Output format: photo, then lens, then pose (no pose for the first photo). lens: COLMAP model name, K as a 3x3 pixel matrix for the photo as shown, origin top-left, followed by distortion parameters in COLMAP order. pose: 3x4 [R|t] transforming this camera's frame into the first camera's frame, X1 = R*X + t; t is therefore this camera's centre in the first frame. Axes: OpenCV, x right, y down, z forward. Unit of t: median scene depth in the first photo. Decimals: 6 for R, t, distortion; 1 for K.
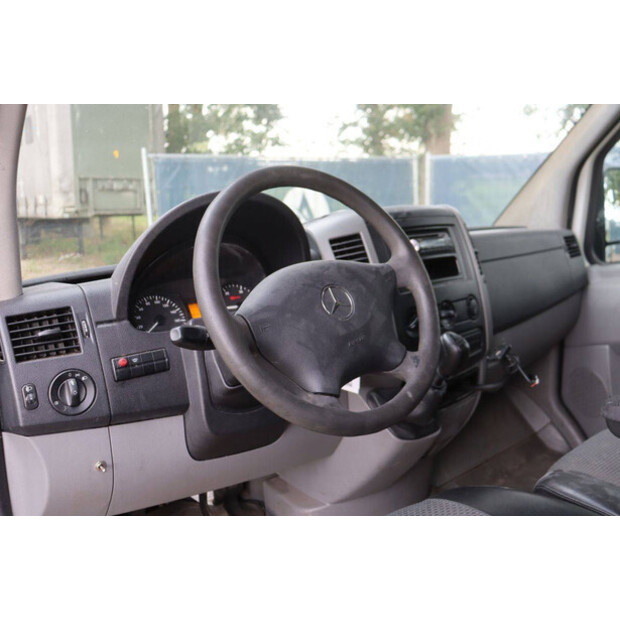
lens RADIAL K [[898.8, 0, 310.0], [0, 898.8, 310.0], [0, 0, 1]] dist [0.065178, 0.041622]
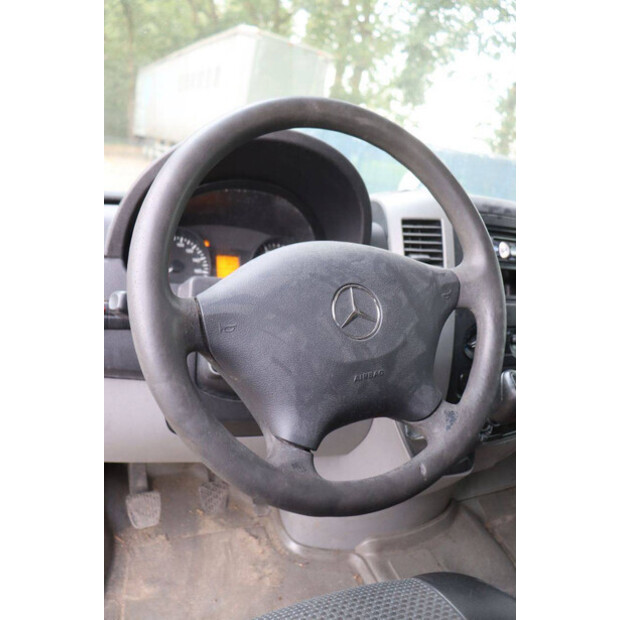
lens RADIAL K [[559.4, 0, 310.0], [0, 559.4, 310.0], [0, 0, 1]] dist [-0.084043, 0.013948]
pose [[0.943999, 0.261119, -0.201701, 0.079026], [-0.236044, 0.961586, 0.140124, -0.058405], [0.230542, -0.084666, 0.969372, 0.561507]]
